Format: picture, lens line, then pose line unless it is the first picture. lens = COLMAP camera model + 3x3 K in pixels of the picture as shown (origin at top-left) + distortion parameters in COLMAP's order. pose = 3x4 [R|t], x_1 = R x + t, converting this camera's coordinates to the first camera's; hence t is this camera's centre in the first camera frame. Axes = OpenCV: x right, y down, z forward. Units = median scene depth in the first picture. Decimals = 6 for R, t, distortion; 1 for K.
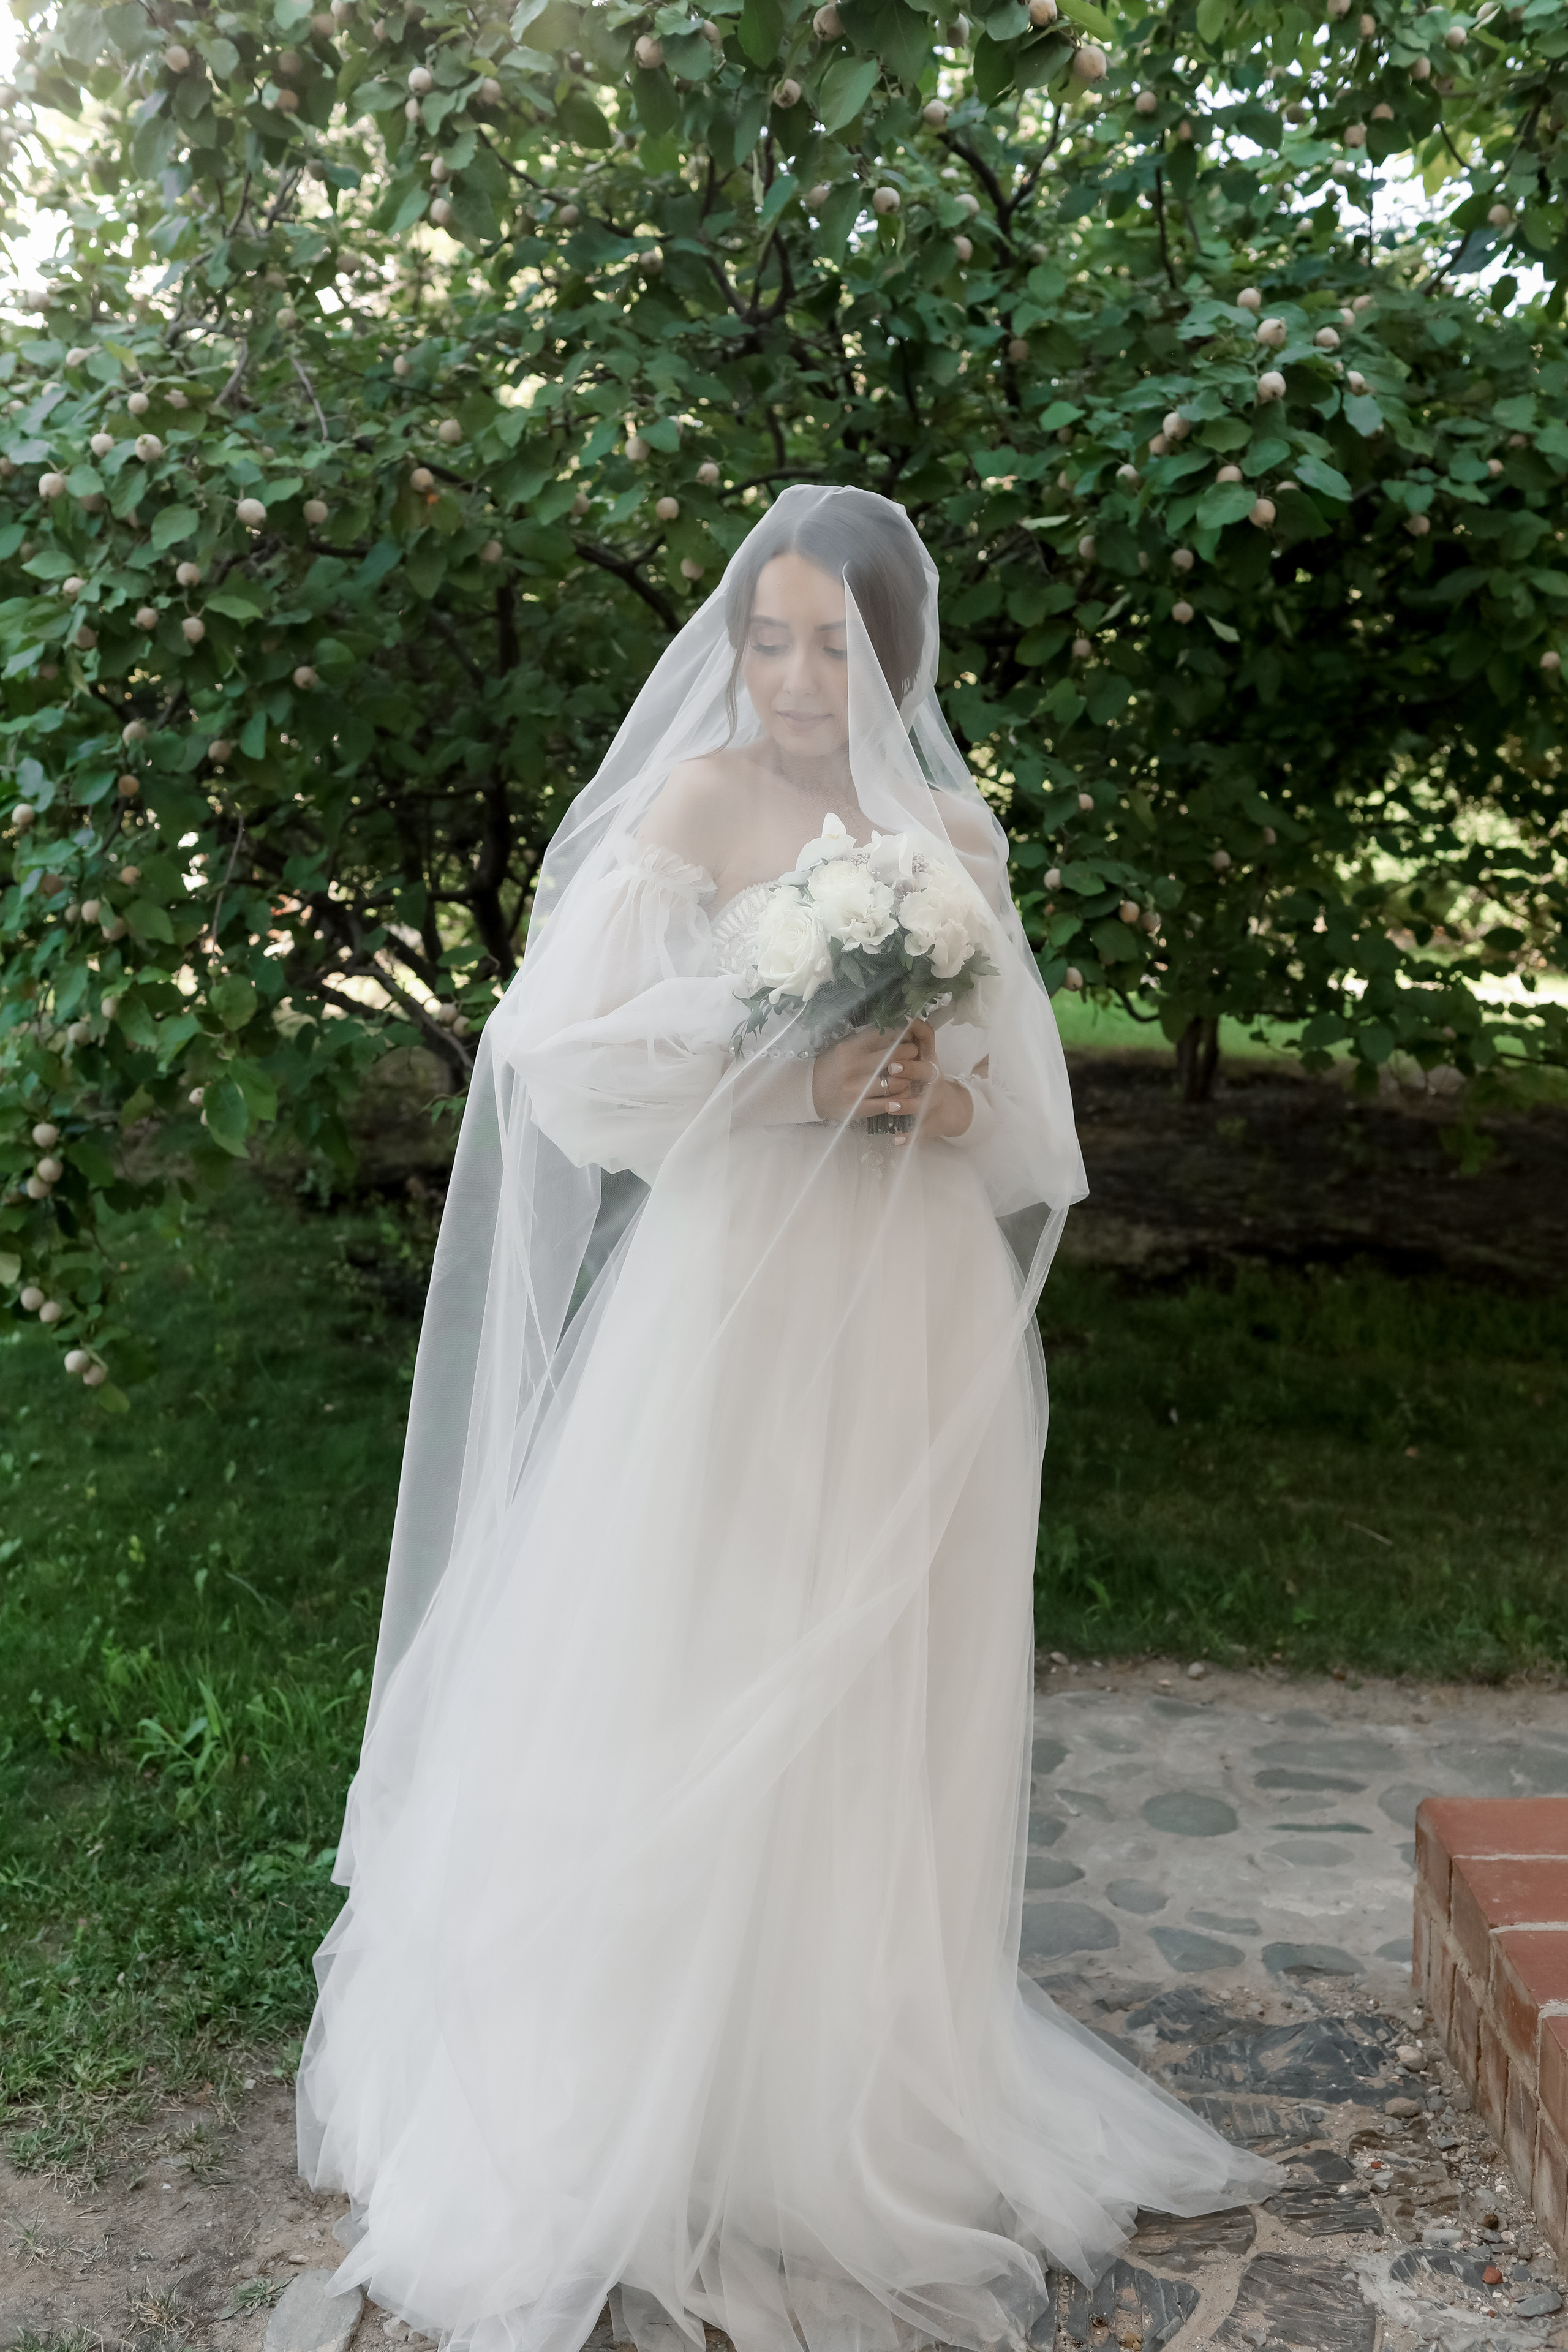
lens RADIAL K [[2340.9, 0, 768.3], [0, 2340.9, 1174.3], [0, 0, 1]] dist [0.040528, 0.000000]
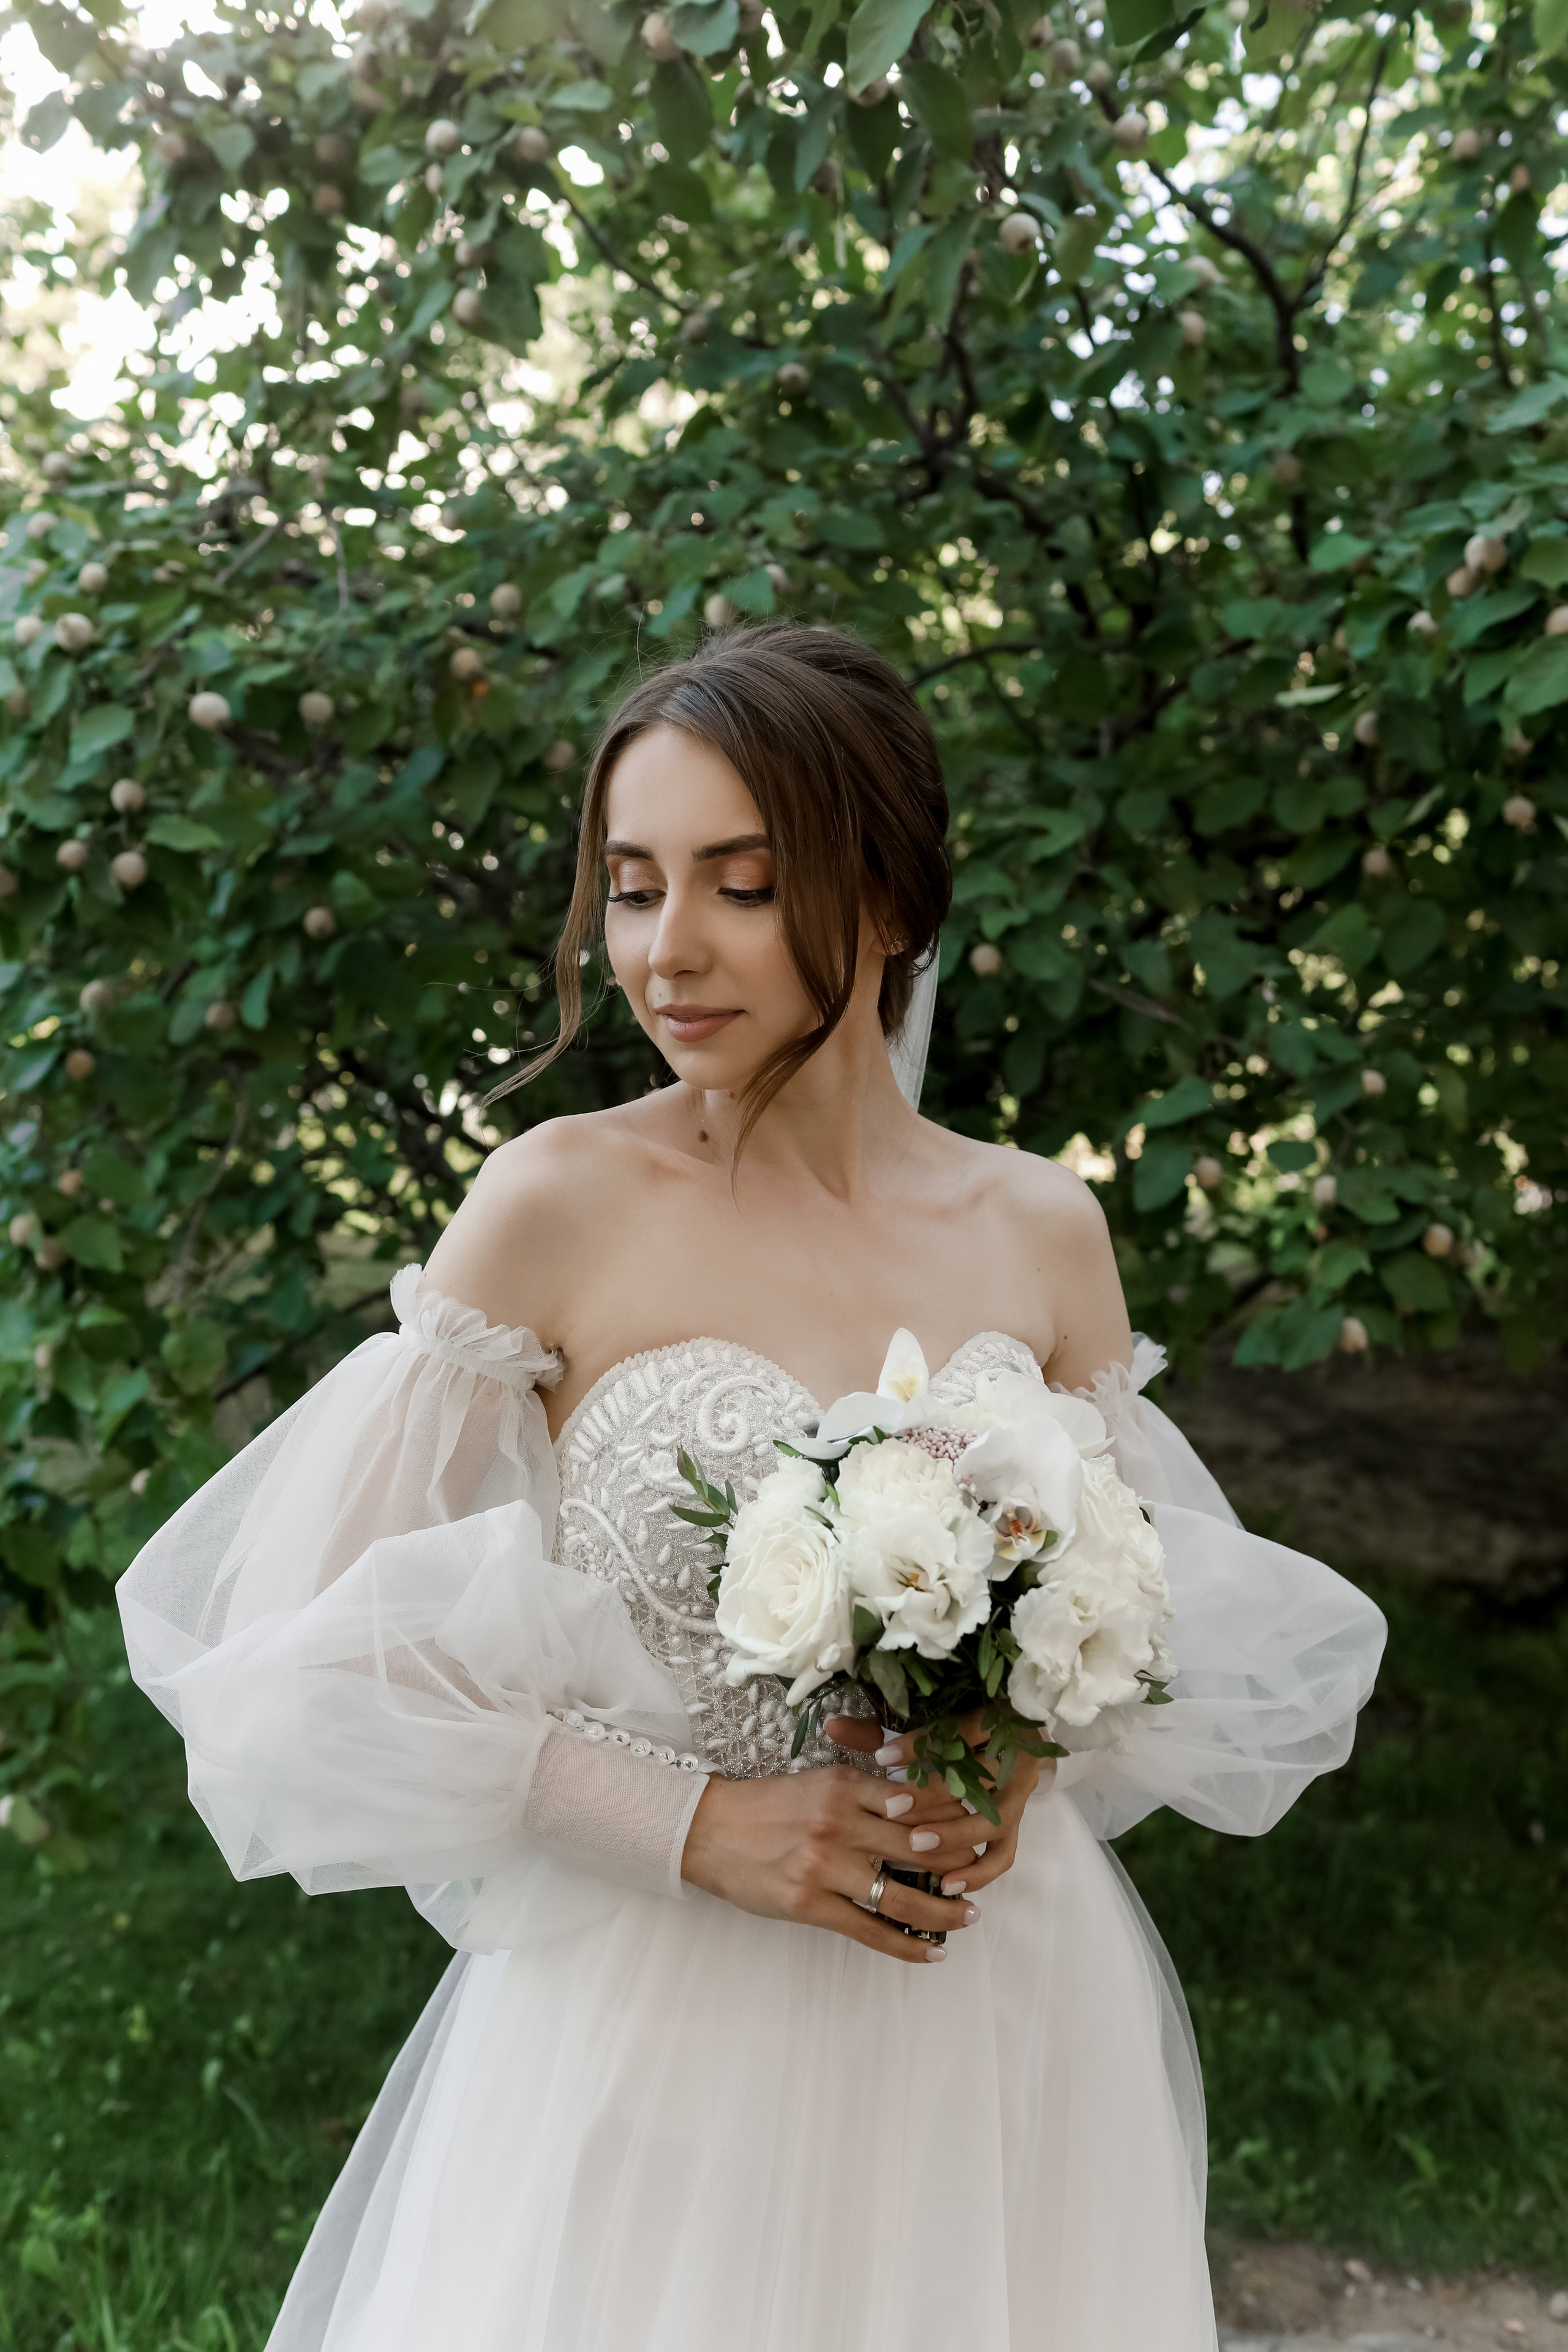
lens RADIAL K [[2340.9, 0, 798.0], [0, 2340.9, 1170.9], [0, 0, 1]] dist [0.040528, 0.000000]
pose [[0.989519, 0.003975, -0.144345, 0.066965], [-0.014923, 0.997084, -0.074843, -0.077894], [0.143627, 0.076212, 0.986693, 0.283257]]
